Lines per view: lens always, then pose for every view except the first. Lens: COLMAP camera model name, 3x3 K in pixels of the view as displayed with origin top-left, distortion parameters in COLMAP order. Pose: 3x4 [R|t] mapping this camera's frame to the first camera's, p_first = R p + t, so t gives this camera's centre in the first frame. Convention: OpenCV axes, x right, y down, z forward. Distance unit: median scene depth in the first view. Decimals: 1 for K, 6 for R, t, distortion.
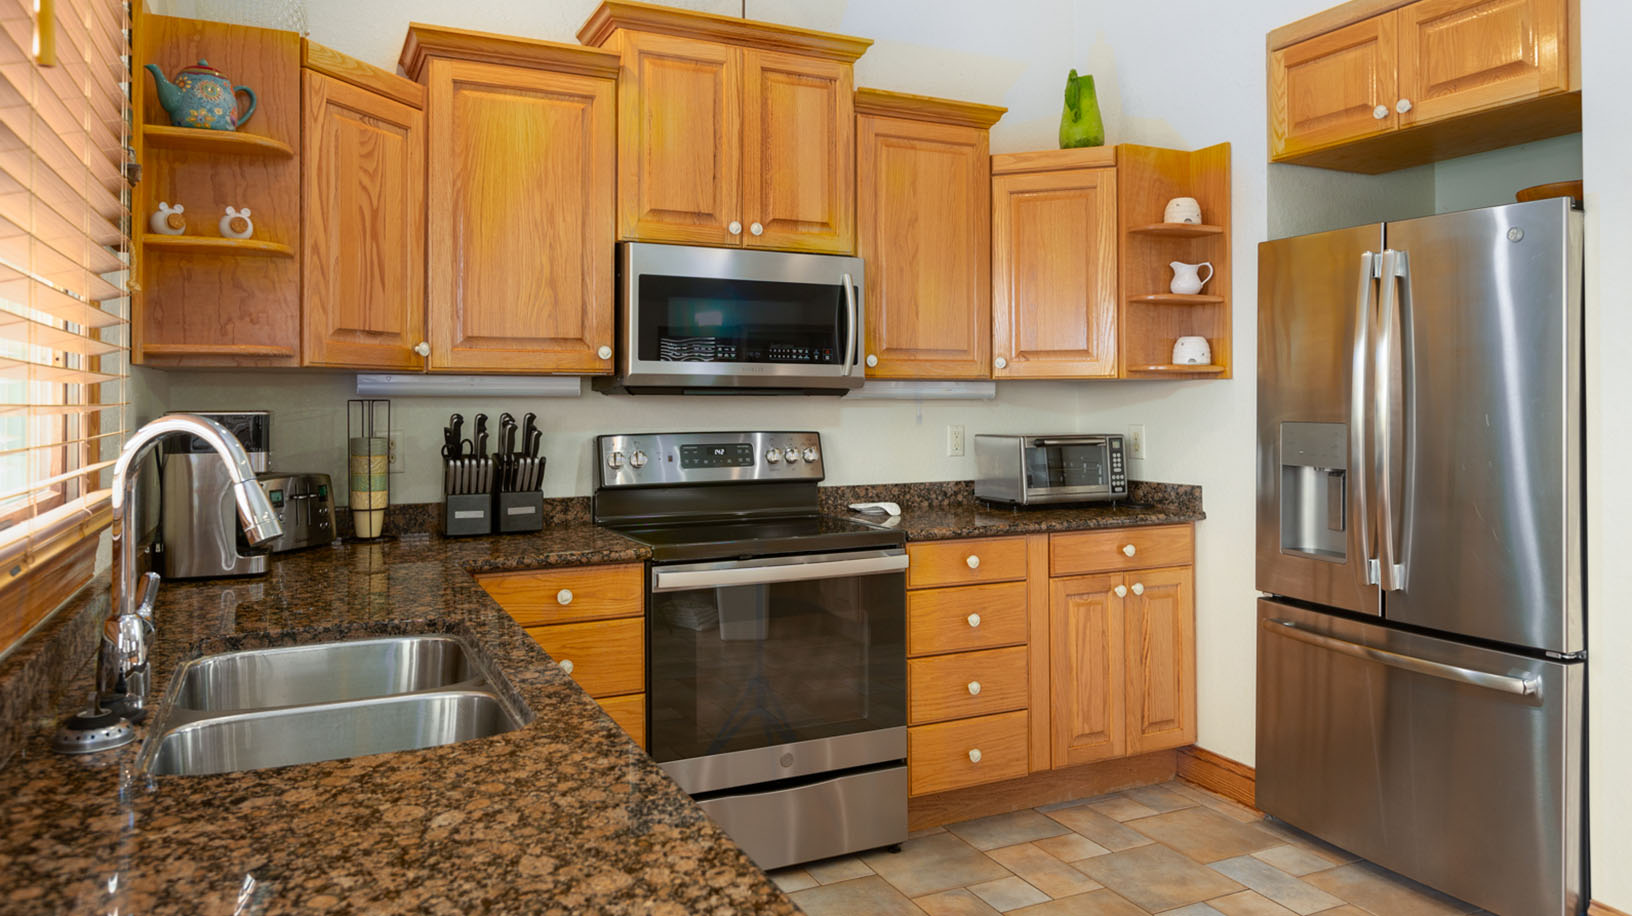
lens RADIAL K [[1083.7, 0, 817.1], [0, 1083.7, 392.3], [0, 0, 1]] dist [-0.000086, -0.000172]
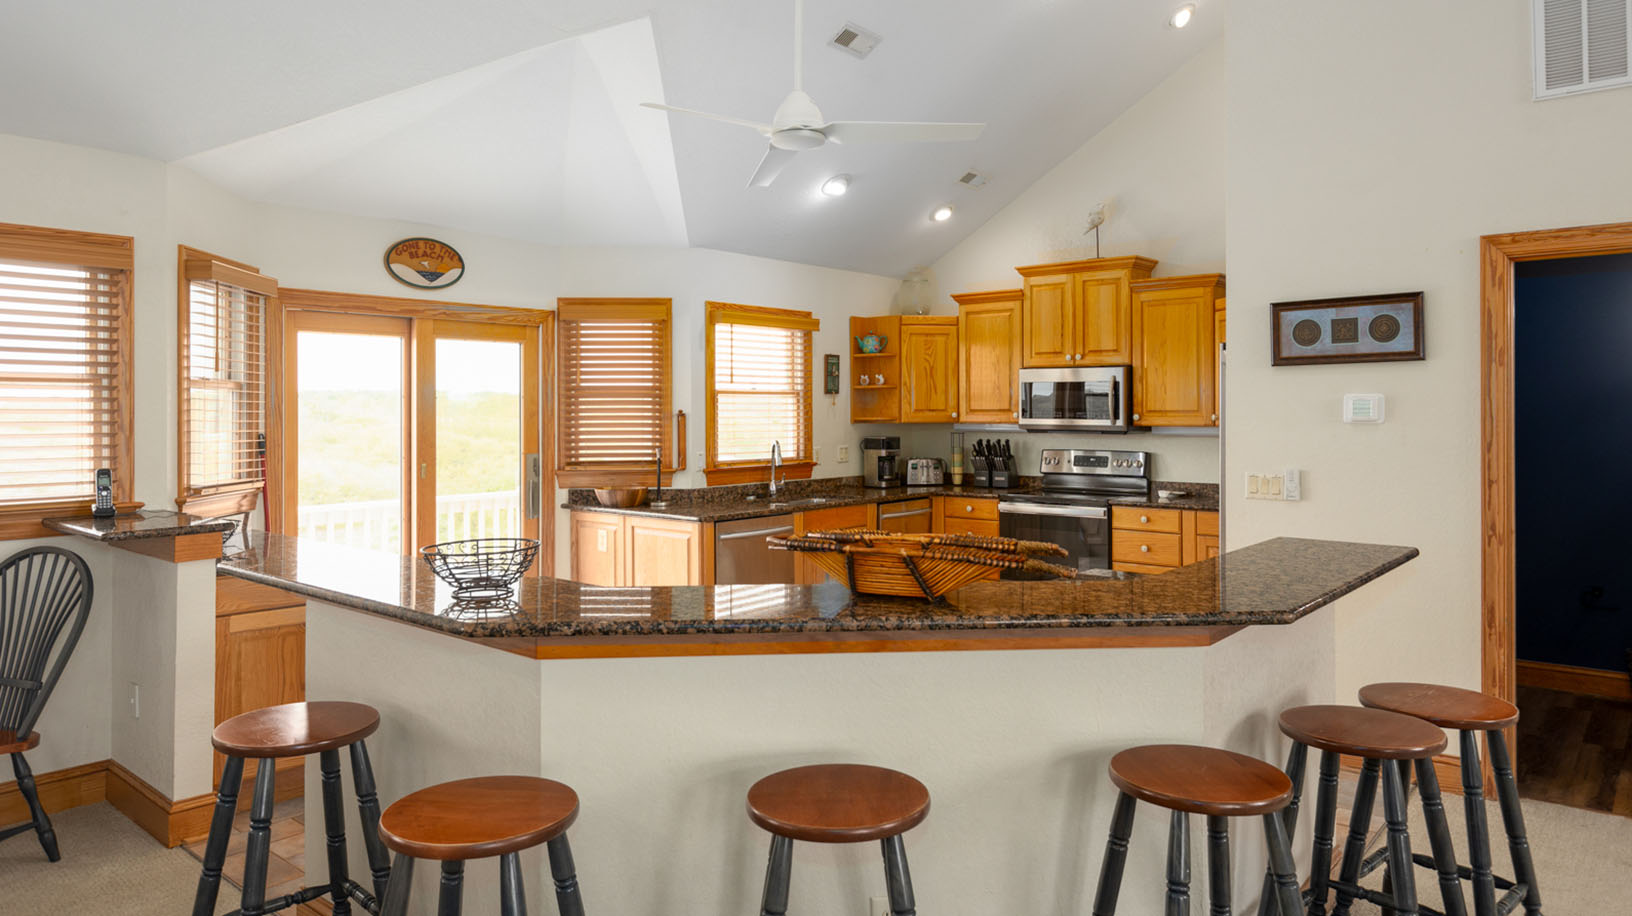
lens RADIAL K [[1031.2, 0, 816.0], [0, 1031.2, 458.0], [0, 0, 1]] dist [0.000180, 0.000002]
pose [[0.401975, 0.042559, -0.914661, 1.735917], [0.005224, 0.998796, 0.048770, -0.055730], [0.915636, -0.024382, 0.401269, -0.331598]]
